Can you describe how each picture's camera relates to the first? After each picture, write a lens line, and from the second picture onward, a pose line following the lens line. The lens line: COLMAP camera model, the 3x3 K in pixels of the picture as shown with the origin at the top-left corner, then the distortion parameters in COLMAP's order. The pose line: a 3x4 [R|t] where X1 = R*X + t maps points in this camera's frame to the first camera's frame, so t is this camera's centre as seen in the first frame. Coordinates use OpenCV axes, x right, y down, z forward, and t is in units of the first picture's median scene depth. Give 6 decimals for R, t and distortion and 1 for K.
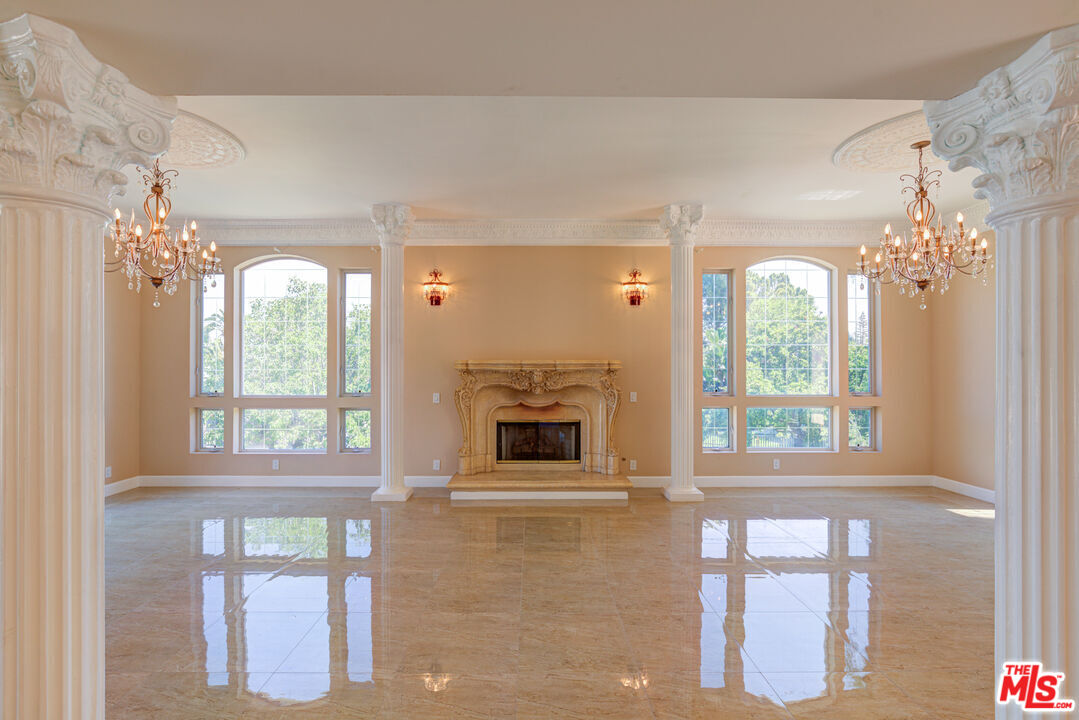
lens RADIAL K [[498.7, 0, 540.2], [0, 498.7, 364.8], [0, 0, 1]] dist [-0.016388, 0.003951]
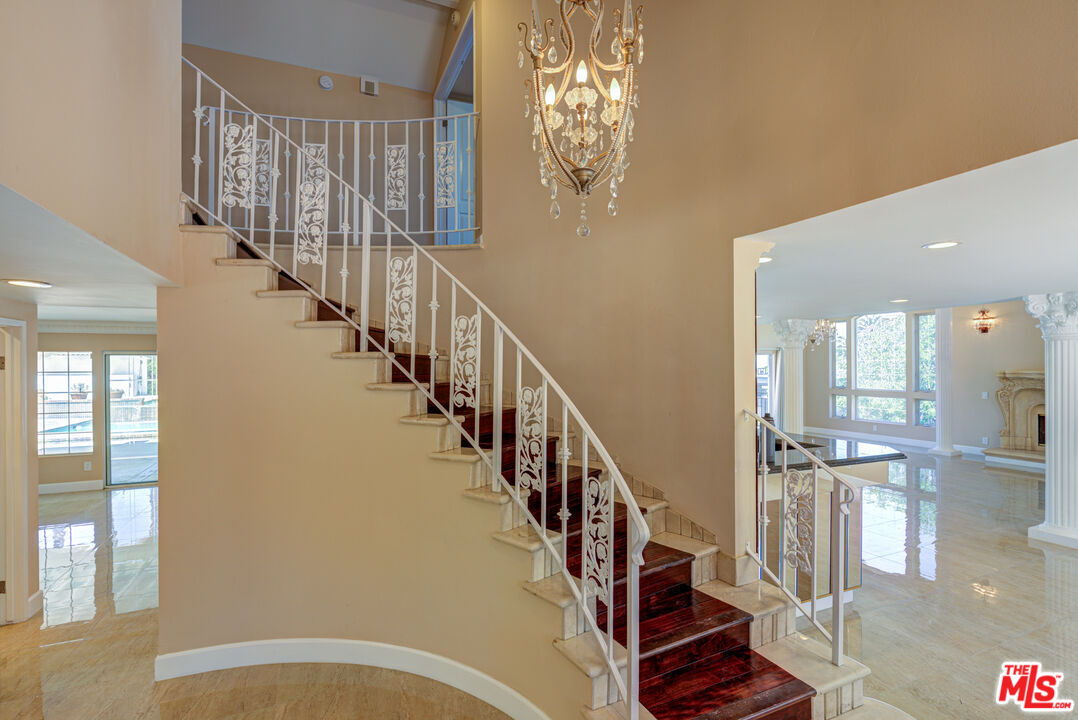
lens RADIAL K [[498.3, 0, 538.5], [0, 498.3, 362.9], [0, 0, 1]] dist [-0.016388, 0.003951]
pose [[0.396159, -0.005225, -0.918167, 0.615893], [0.006930, 0.999972, -0.002700, -0.035651], [0.918156, -0.005293, 0.396184, -0.803374]]
